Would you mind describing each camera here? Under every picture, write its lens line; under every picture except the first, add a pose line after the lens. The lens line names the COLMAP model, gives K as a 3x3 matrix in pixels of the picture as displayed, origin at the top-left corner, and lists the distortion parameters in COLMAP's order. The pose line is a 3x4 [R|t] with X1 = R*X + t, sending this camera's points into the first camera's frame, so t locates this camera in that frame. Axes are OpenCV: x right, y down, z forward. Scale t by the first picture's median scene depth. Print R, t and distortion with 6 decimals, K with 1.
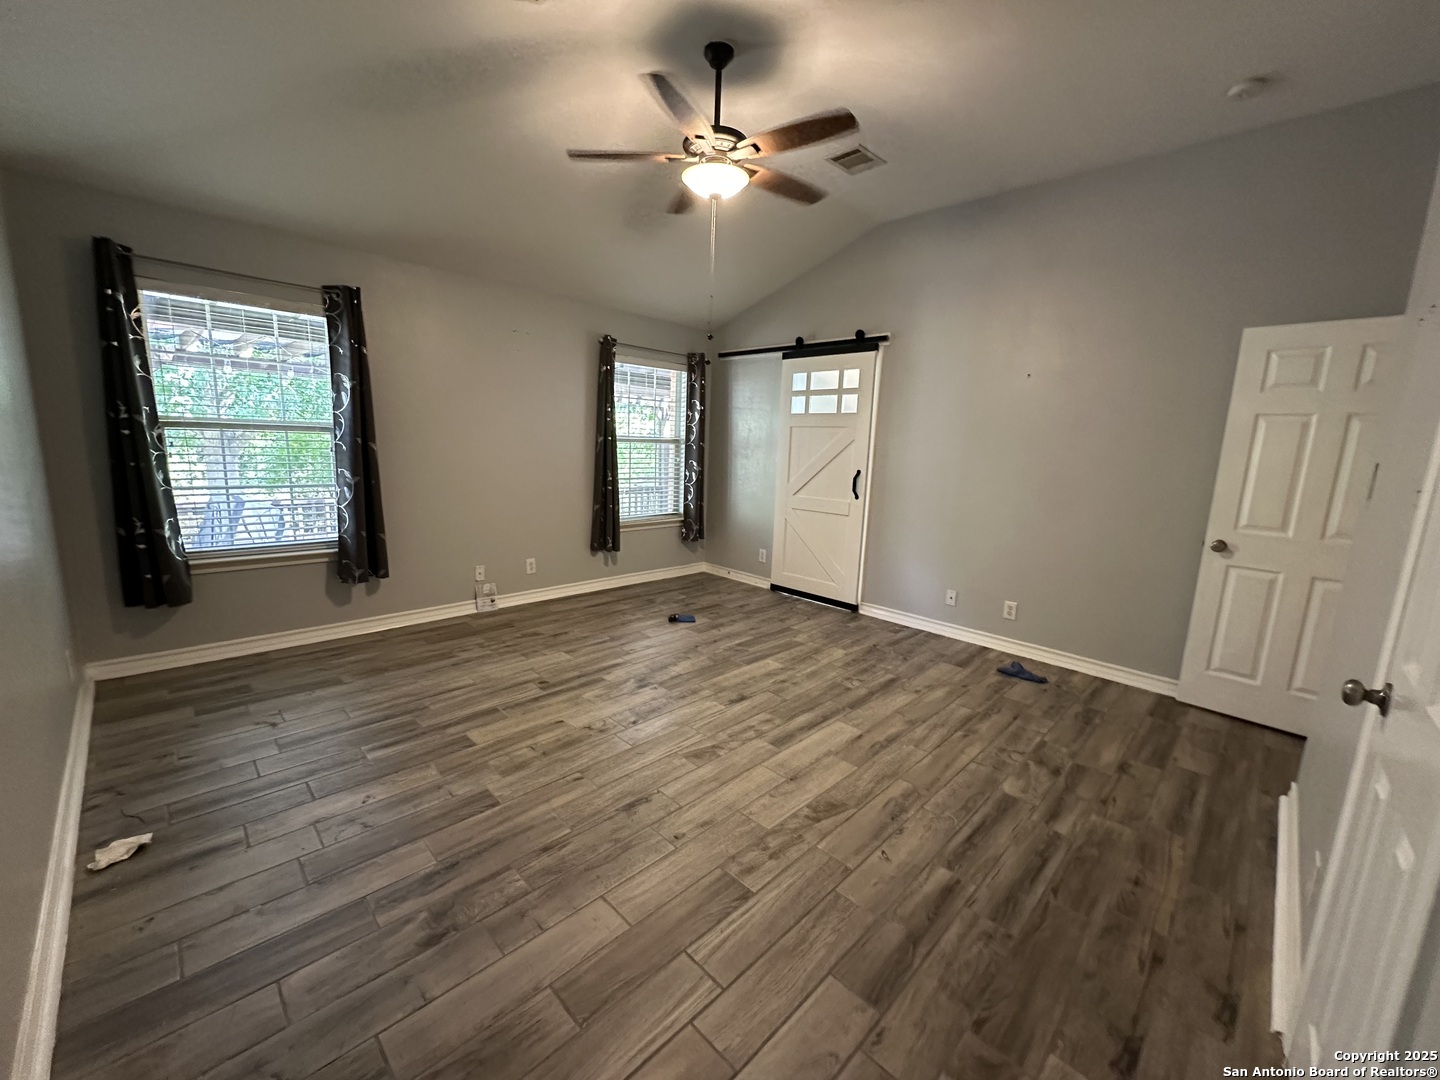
lens RADIAL K [[575.2, 0, 716.2], [0, 575.2, 543.2], [0, 0, 1]] dist [-0.001428, 0.000106]
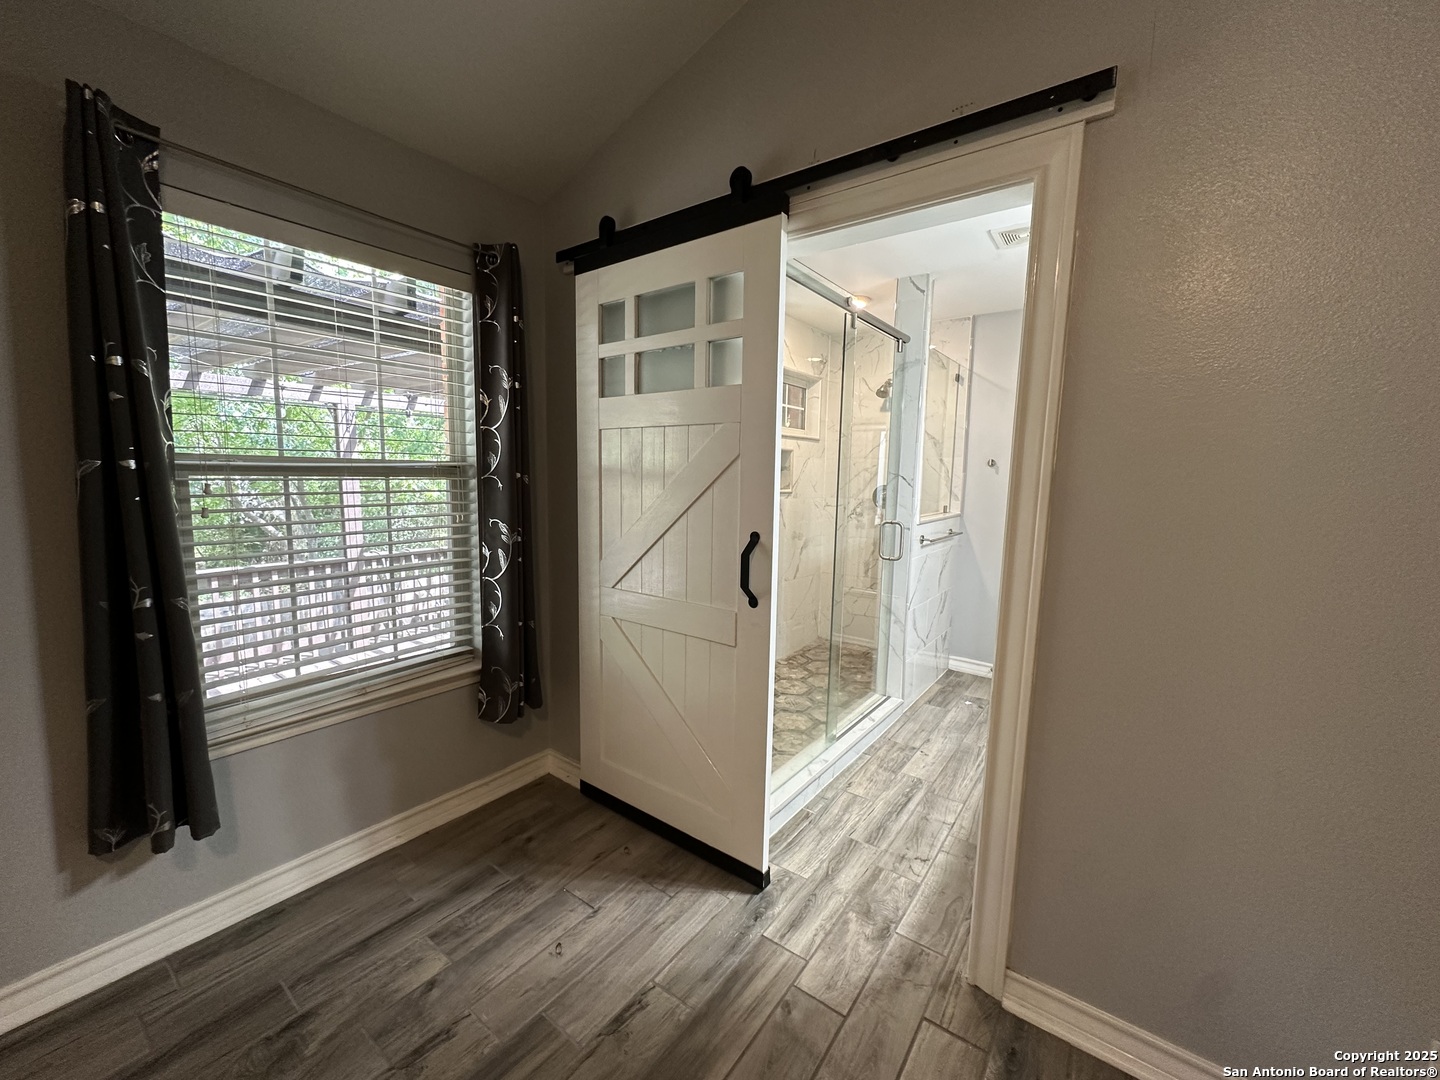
lens RADIAL K [[575.2, 0, 719.1], [0, 575.2, 542.8], [0, 0, 1]] dist [-0.001428, 0.000106]
pose [[0.989359, -0.034180, 0.141420, 0.052380], [0.041117, 0.998075, -0.046421, -0.103571], [-0.139561, 0.051742, 0.988861, 0.595441]]
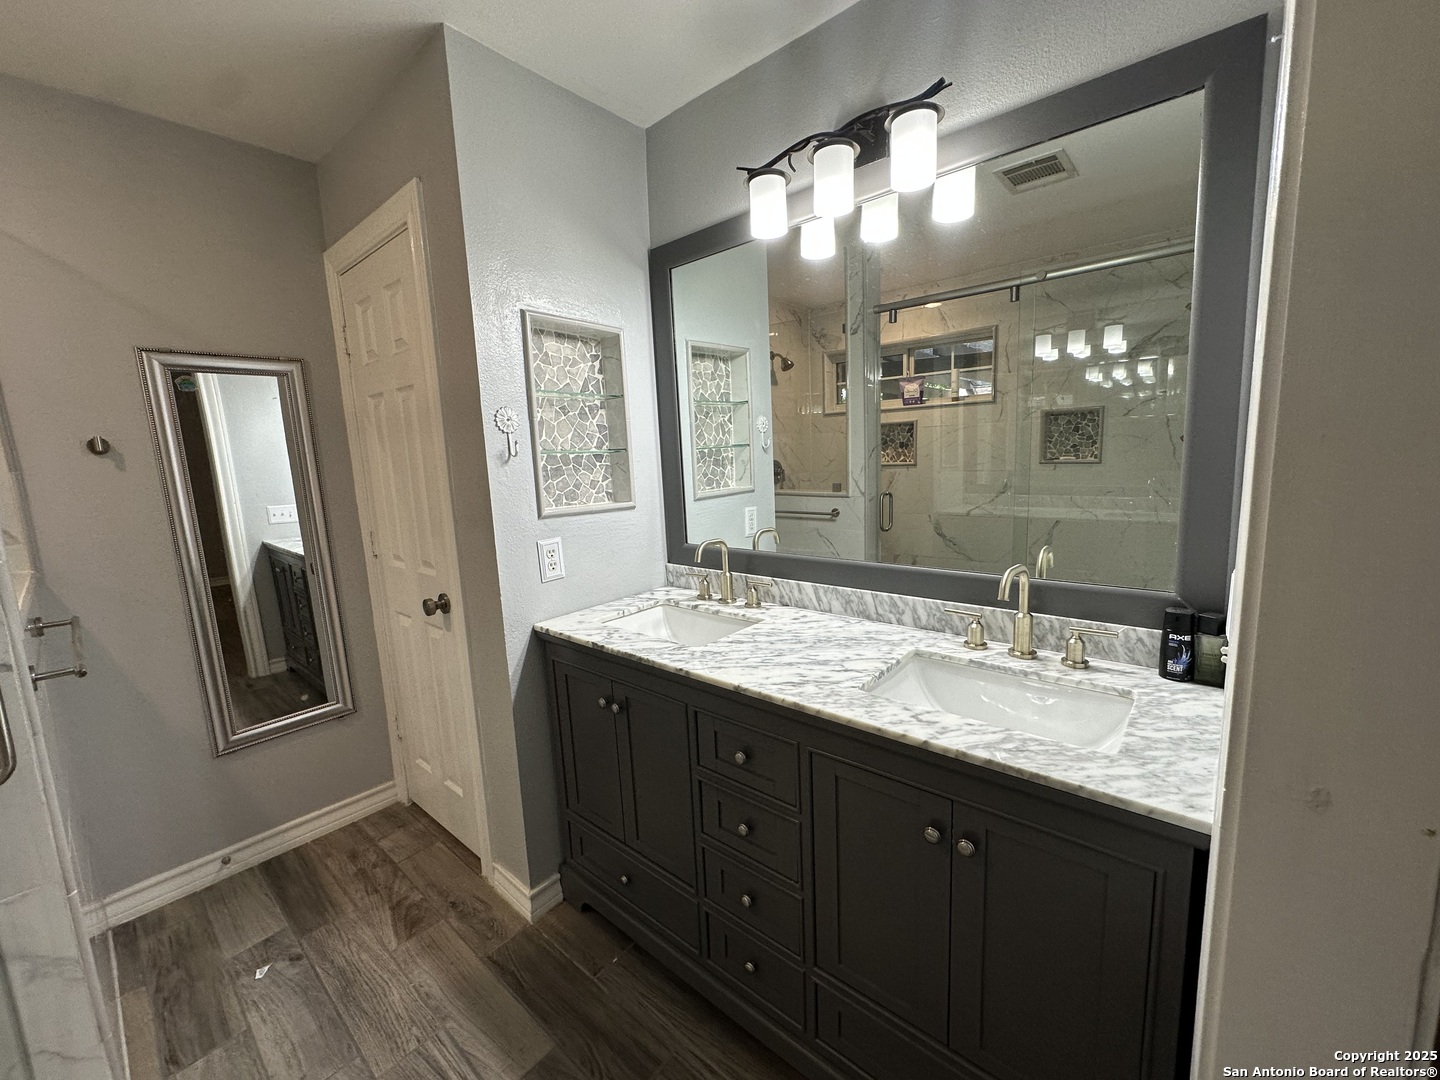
lens RADIAL K [[575.2, 0, 718.6], [0, 575.2, 540.0], [0, 0, 1]] dist [-0.001428, 0.000106]
pose [[-0.065183, -0.179847, 0.981533, 0.205572], [0.210003, 0.959123, 0.189687, -0.191515], [-0.975525, 0.218489, -0.024750, 1.120285]]
